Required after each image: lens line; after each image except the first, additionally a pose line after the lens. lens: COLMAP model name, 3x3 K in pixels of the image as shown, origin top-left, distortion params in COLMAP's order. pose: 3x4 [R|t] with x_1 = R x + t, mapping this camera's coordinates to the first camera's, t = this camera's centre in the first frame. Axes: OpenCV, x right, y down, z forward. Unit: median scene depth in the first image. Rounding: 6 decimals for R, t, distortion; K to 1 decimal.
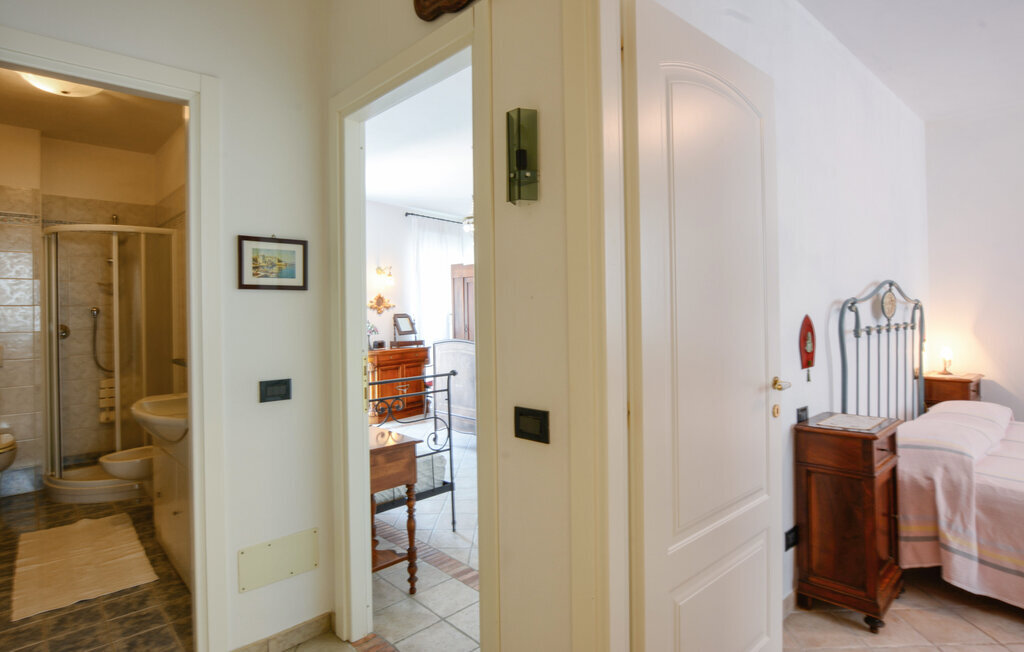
lens RADIAL K [[570.7, 0, 519.2], [0, 570.7, 321.9], [0, 0, 1]] dist [-0.004925, -0.000839]
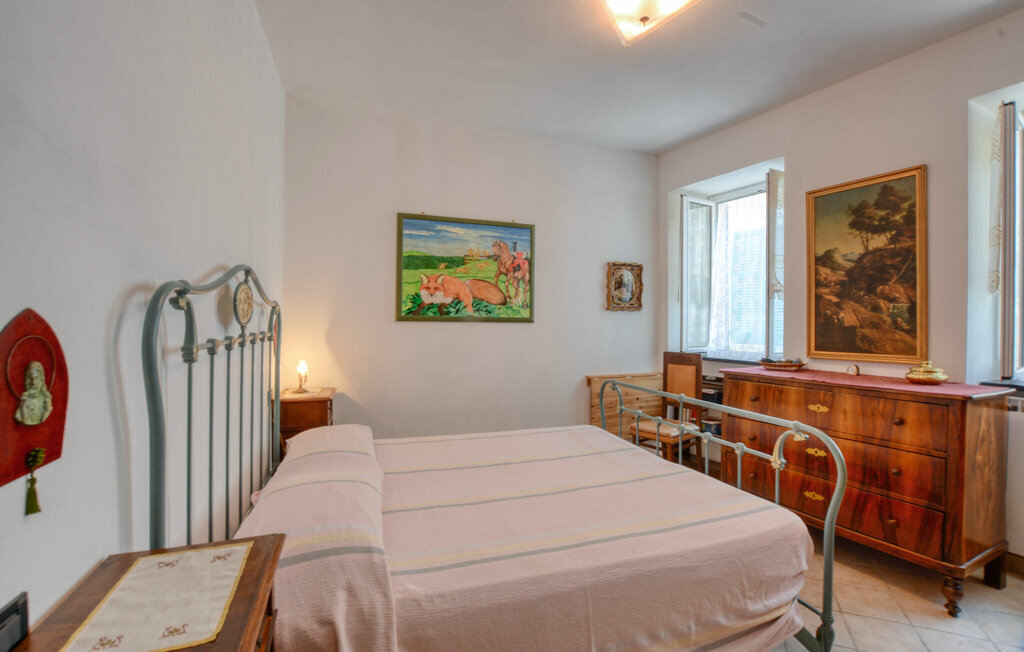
lens RADIAL K [[464.5, 0, 513.3], [0, 464.5, 321.3], [0, 0, 1]] dist [-0.019379, 0.000250]
pose [[0.421362, 0.017689, 0.906720, 0.318390], [0.000151, 0.999808, -0.019575, -0.000706], [-0.906893, 0.008385, 0.421278, 0.525563]]
